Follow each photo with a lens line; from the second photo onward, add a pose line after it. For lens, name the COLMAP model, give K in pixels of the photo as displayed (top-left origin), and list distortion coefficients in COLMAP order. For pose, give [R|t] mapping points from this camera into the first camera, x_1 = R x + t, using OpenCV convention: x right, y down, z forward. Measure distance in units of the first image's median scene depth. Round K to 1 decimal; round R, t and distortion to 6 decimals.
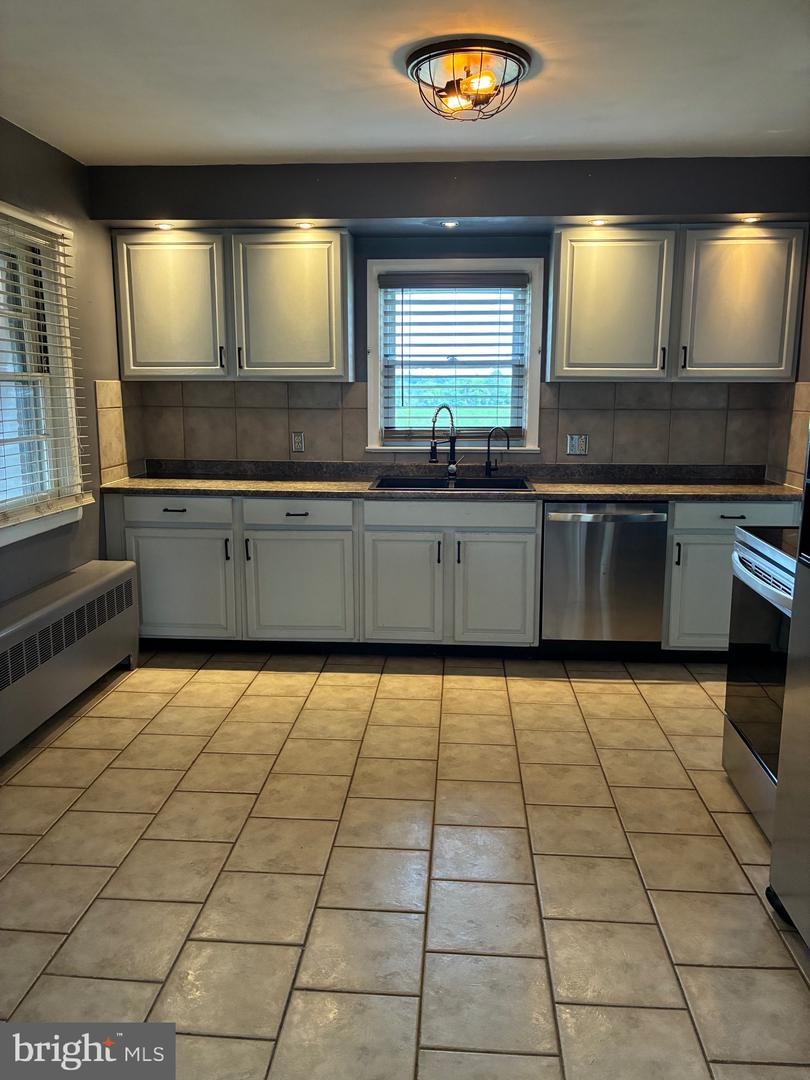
lens RADIAL K [[823.9, 0, 404.0], [0, 823.9, 538.8], [0, 0, 1]] dist [0.047058, -0.055897]
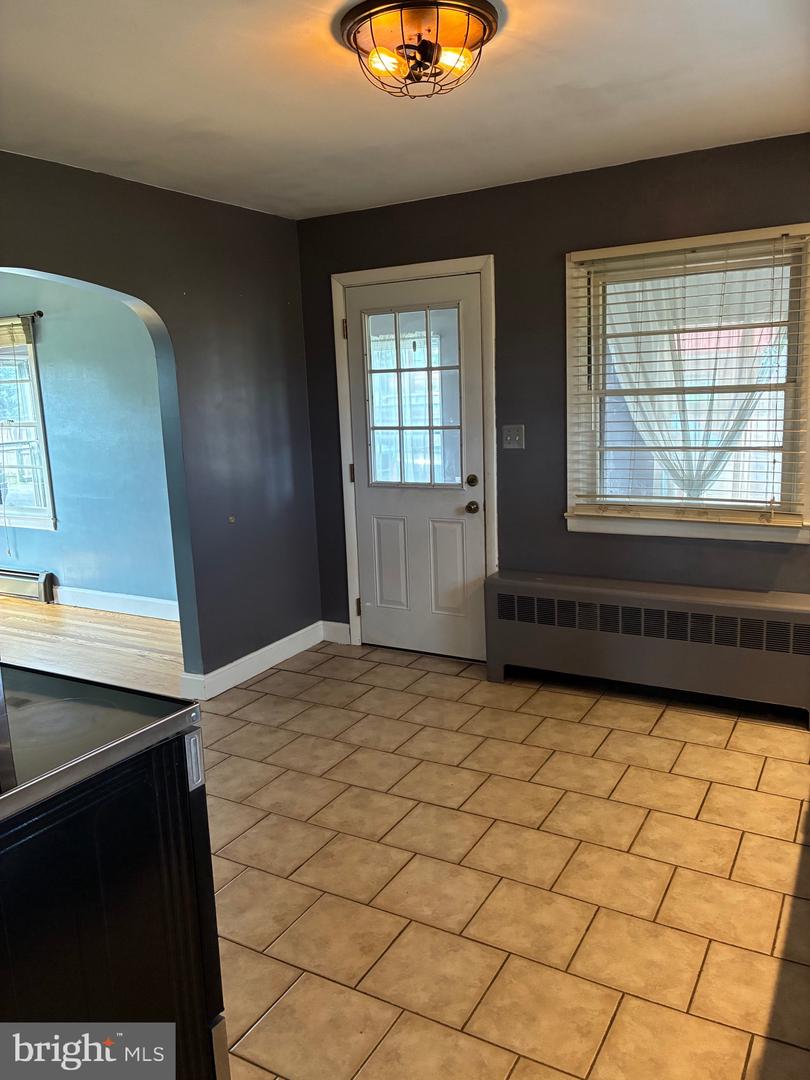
lens RADIAL K [[823.9, 0, 398.9], [0, 823.9, 537.8], [0, 0, 1]] dist [0.047058, -0.055897]
pose [[-0.443634, 0.181157, -0.877708, 0.585563], [-0.120288, 0.958460, 0.258623, -0.205707], [0.888099, 0.220311, -0.403414, 0.949038]]
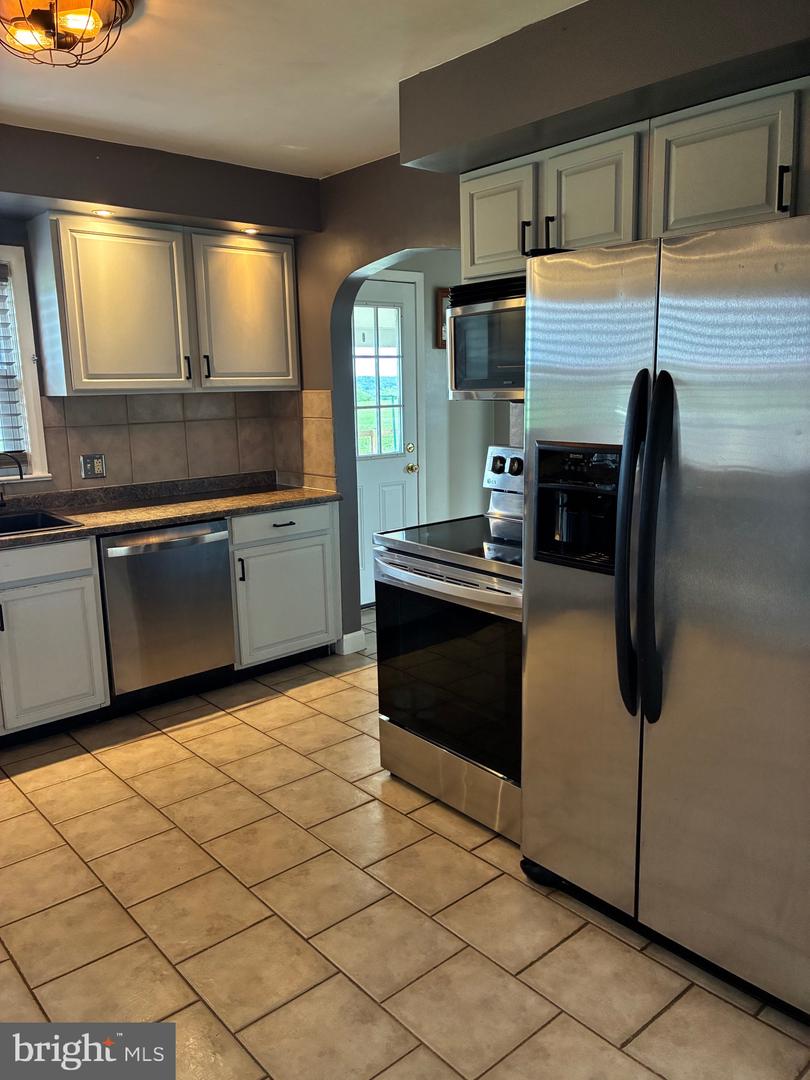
lens RADIAL K [[823.9, 0, 398.7], [0, 823.9, 536.4], [0, 0, 1]] dist [0.047058, -0.055897]
pose [[0.711410, -0.147095, 0.687211, -0.197163], [0.152960, 0.986817, 0.052878, -0.043232], [-0.685929, 0.067498, 0.724531, 0.171857]]
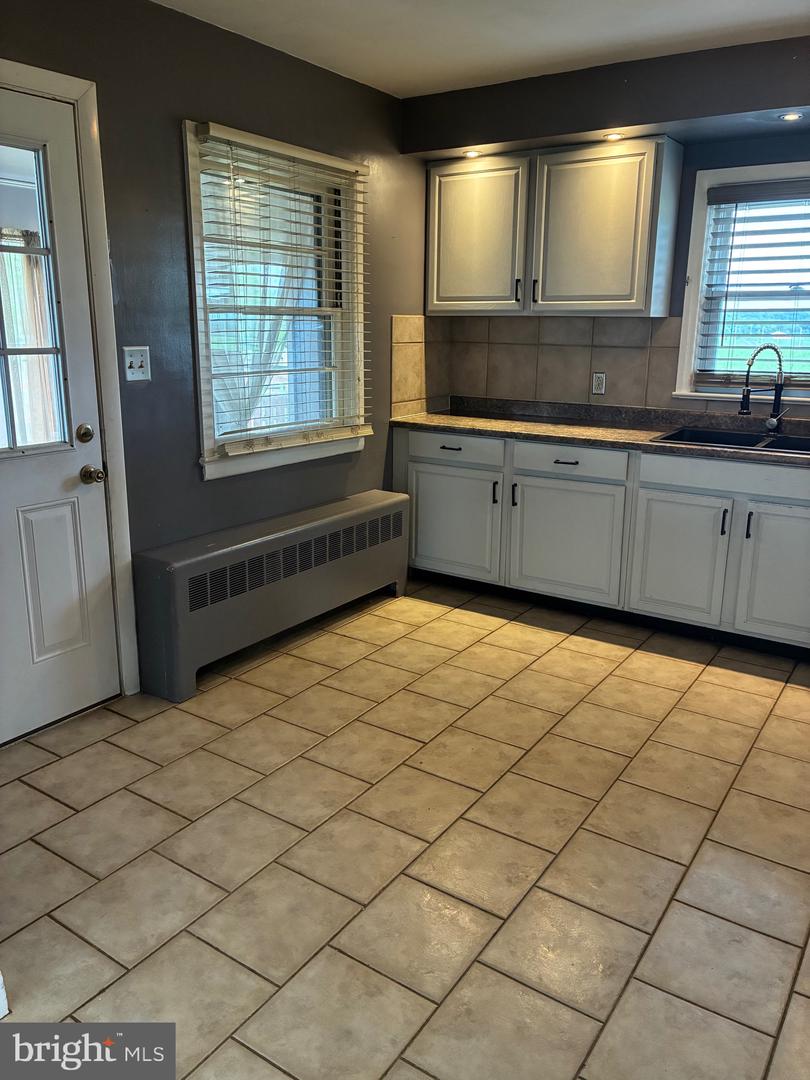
lens RADIAL K [[823.9, 0, 400.2], [0, 823.9, 536.1], [0, 0, 1]] dist [0.047058, -0.055897]
pose [[0.866096, 0.131523, -0.482264, 0.170667], [-0.097288, 0.990668, 0.095454, -0.018427], [0.490318, -0.035754, 0.870810, 0.100485]]
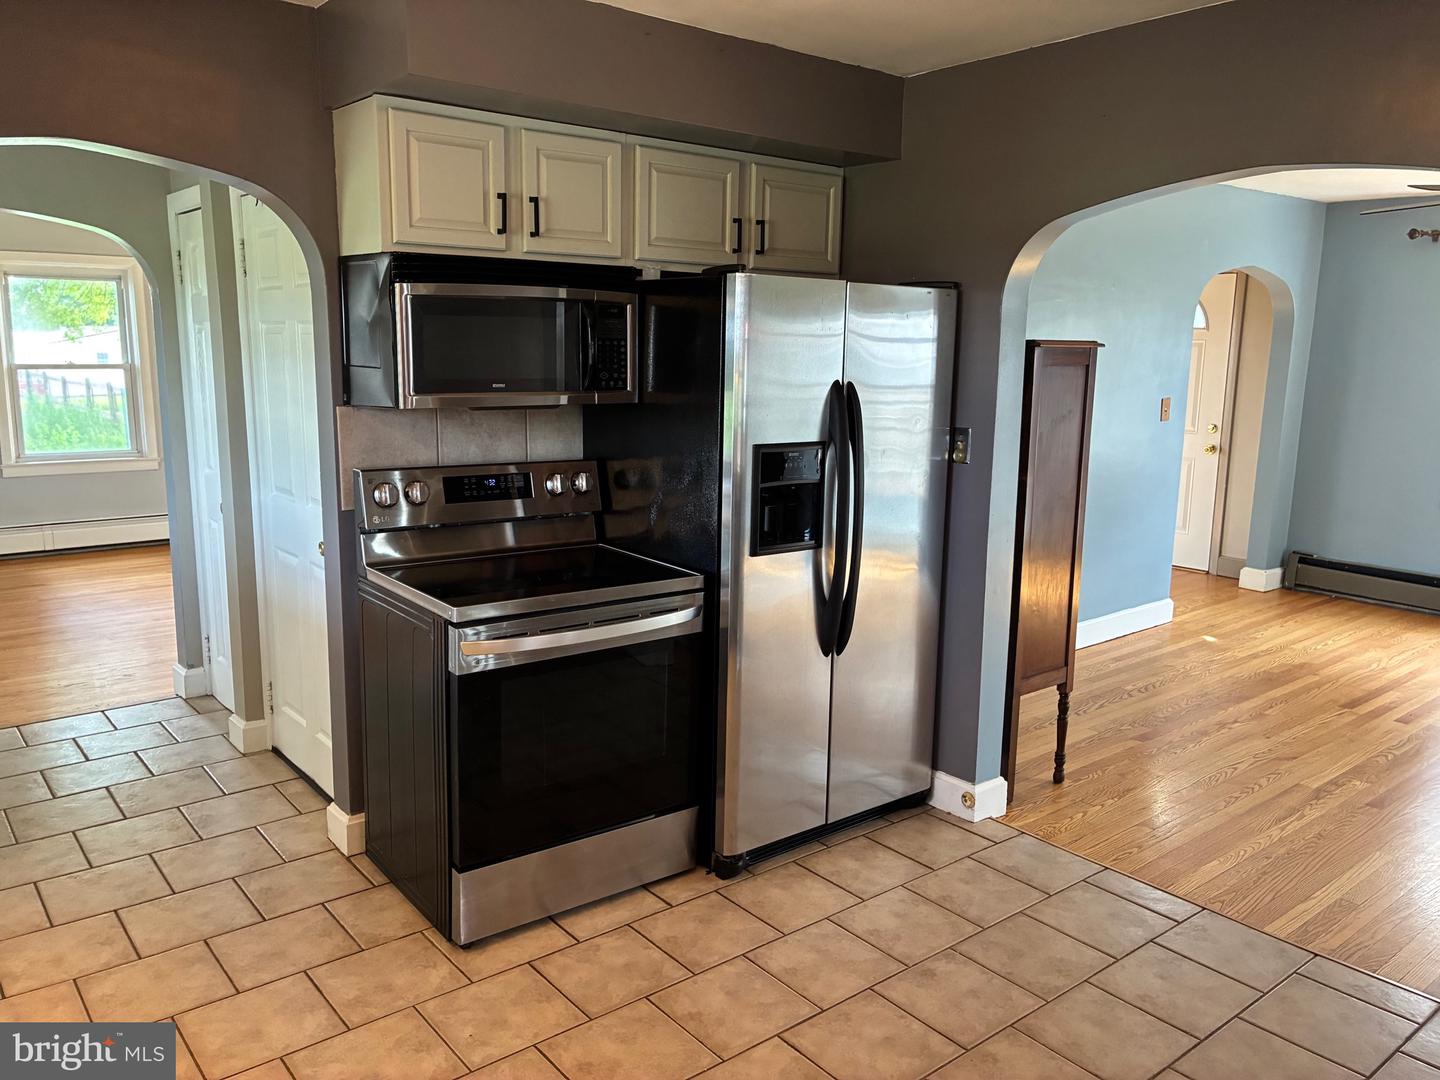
lens RADIAL K [[1098.5, 0, 728.6], [0, 1098.5, 535.7], [0, 0, 1]] dist [0.047058, -0.055897]
pose [[-0.685481, -0.139251, 0.714650, -0.294929], [0.116635, 0.947863, 0.296568, -0.229796], [-0.718687, 0.286645, -0.633501, 1.005523]]
